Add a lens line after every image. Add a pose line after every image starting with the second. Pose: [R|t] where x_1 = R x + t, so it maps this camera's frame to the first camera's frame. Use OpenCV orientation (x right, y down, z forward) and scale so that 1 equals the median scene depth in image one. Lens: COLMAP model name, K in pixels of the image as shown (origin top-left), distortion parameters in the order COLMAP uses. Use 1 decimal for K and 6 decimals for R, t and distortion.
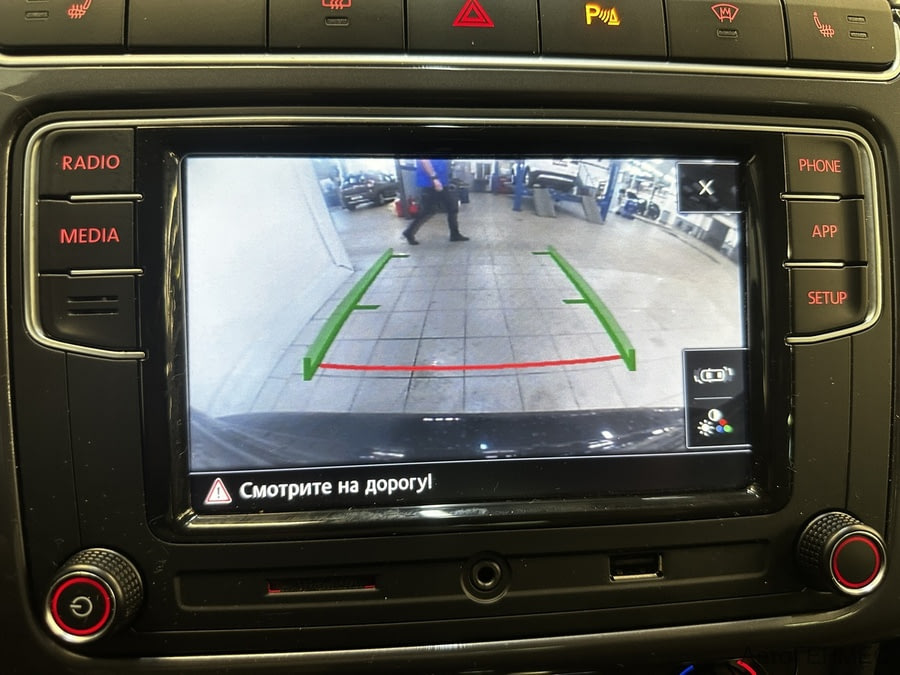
lens RADIAL K [[630.7, 0, 443.5], [0, 630.7, 337.7], [0, 0, 1]] dist [-0.008329, -0.002544]
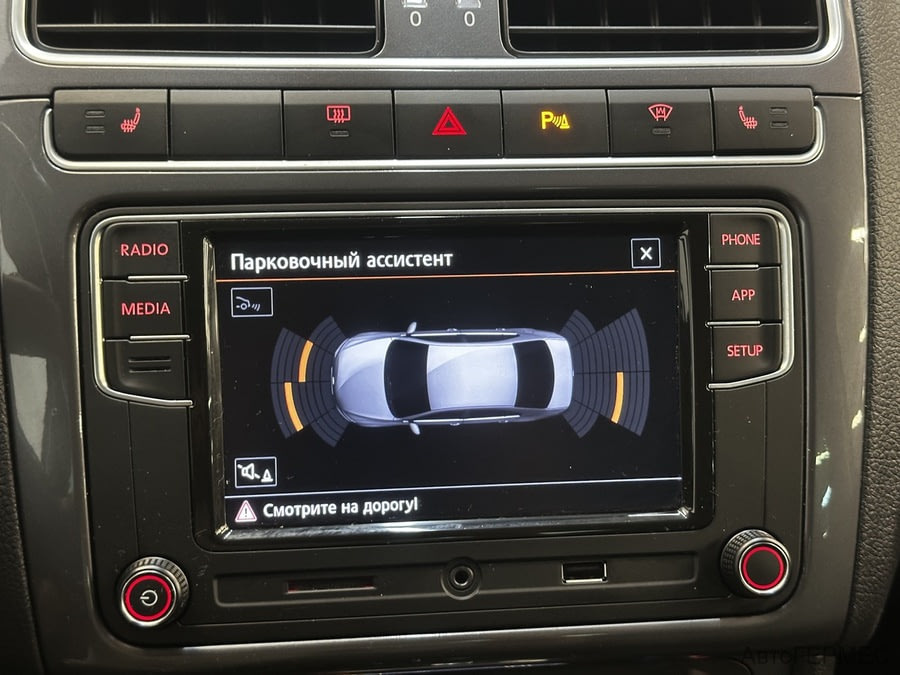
lens RADIAL K [[1254.5, 0, 451.6], [0, 1254.5, 333.2], [0, 0, 1]] dist [0.234492, 0.000000]
pose [[0.999652, -0.005164, 0.025877, -0.014402], [0.005287, 0.999975, -0.004676, -0.094000], [-0.025852, 0.004811, 0.999654, -1.506618]]
